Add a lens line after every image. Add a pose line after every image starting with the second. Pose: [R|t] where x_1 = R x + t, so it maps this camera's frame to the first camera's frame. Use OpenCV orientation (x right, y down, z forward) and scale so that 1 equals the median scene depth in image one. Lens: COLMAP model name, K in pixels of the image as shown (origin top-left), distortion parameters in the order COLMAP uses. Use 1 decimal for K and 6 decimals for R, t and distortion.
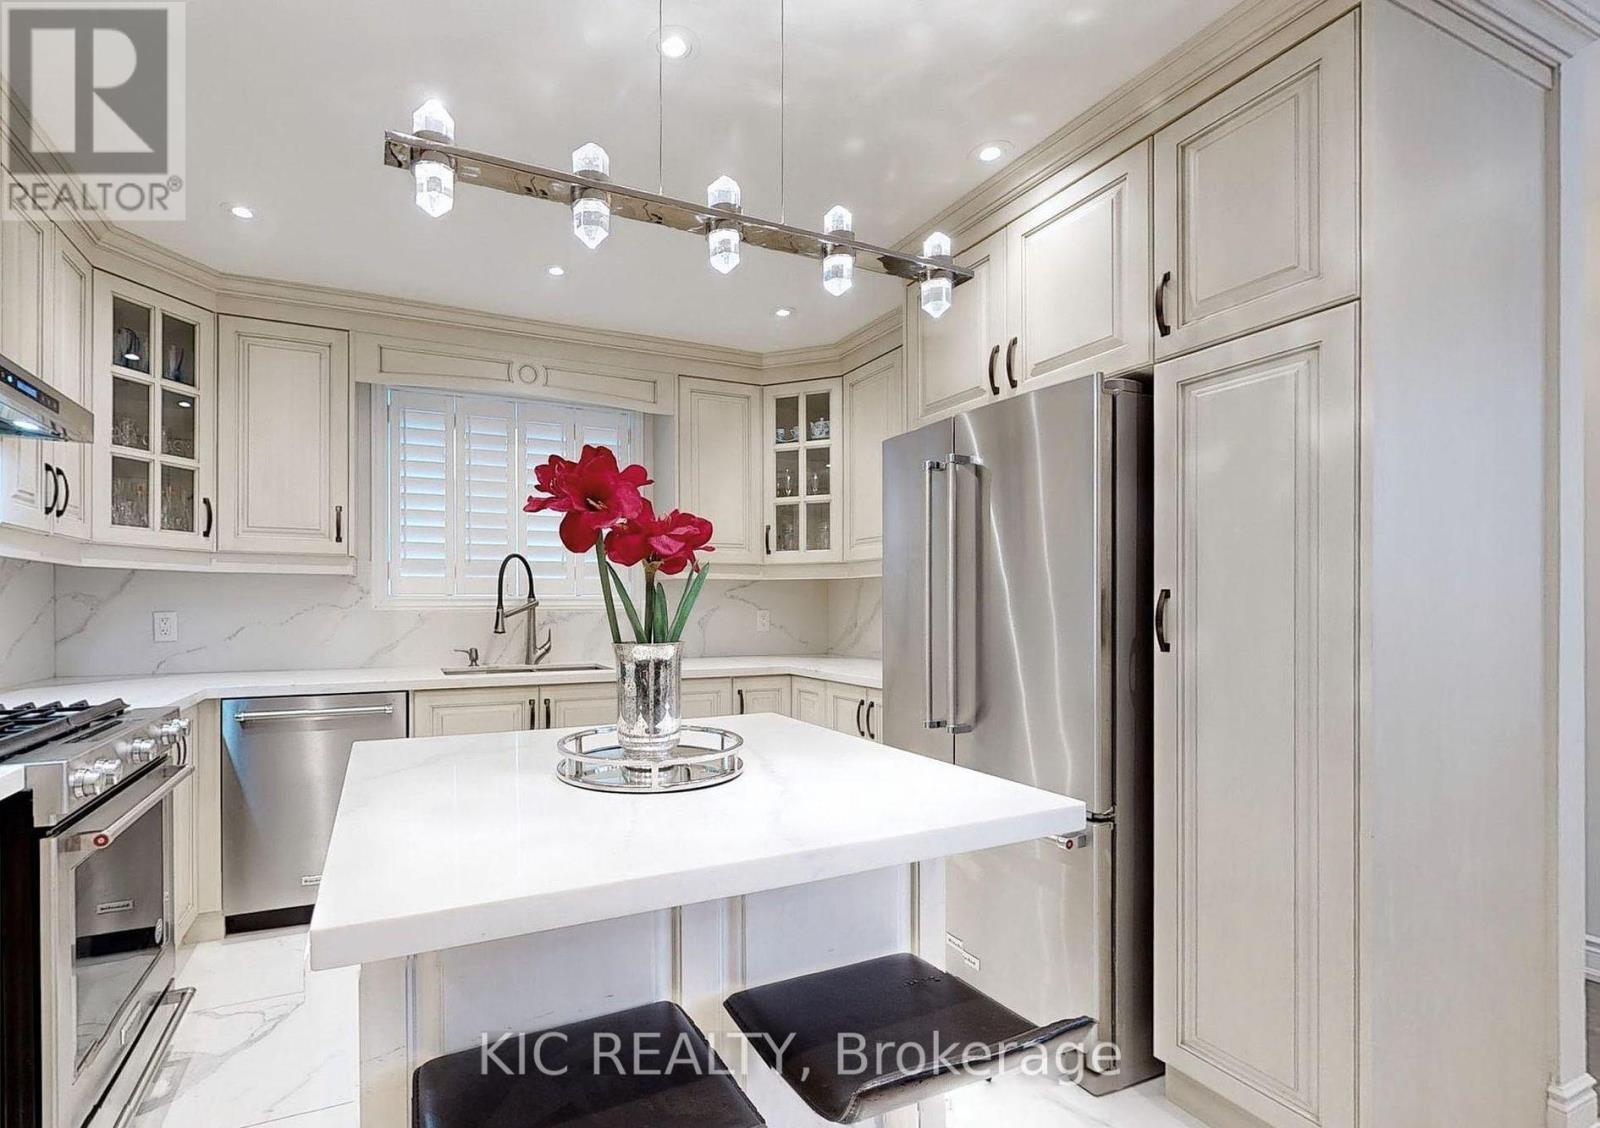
lens RADIAL K [[718.2, 0, 689.1], [0, 718.2, 605.5], [0, 0, 1]] dist [0.003933, 0.000286]
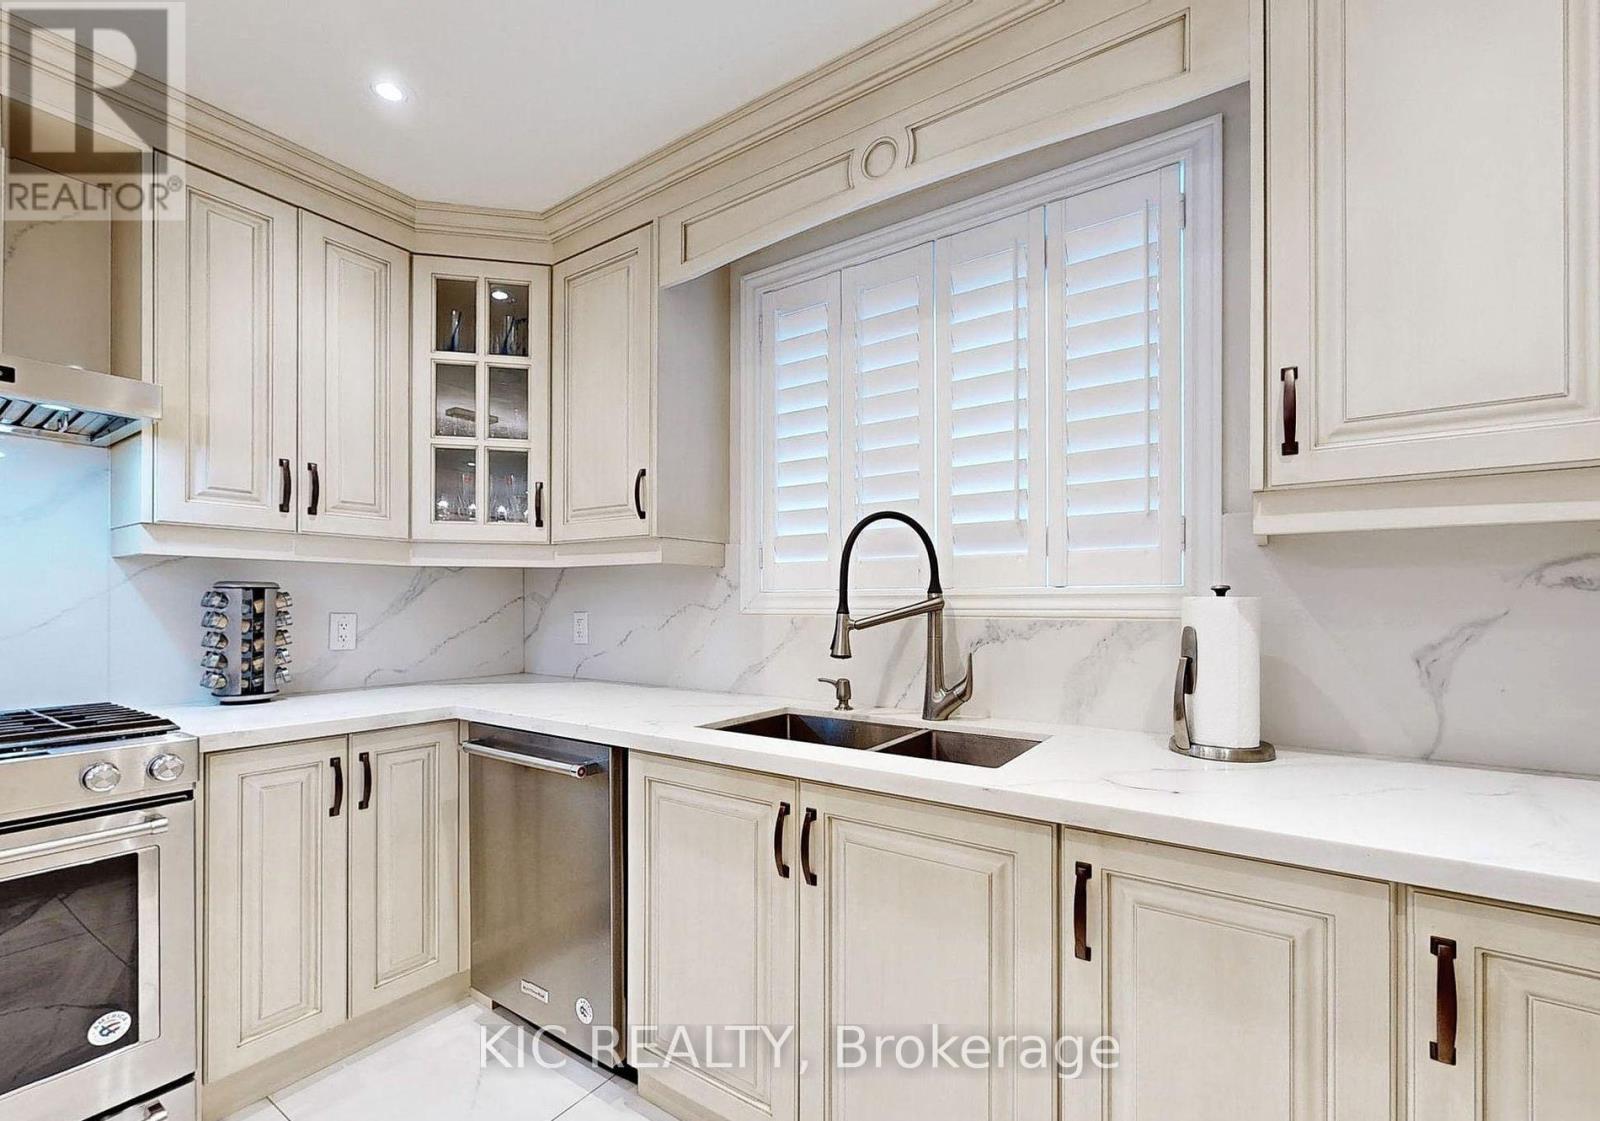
lens RADIAL K [[693.1, 0, 781.3], [0, 693.1, 602.8], [0, 0, 1]] dist [-0.000133, 0.000005]
pose [[0.534733, 0.001817, -0.845019, 0.159911], [-0.001554, 0.999998, 0.001167, -0.004204], [0.845019, 0.000689, 0.534735, 0.674544]]
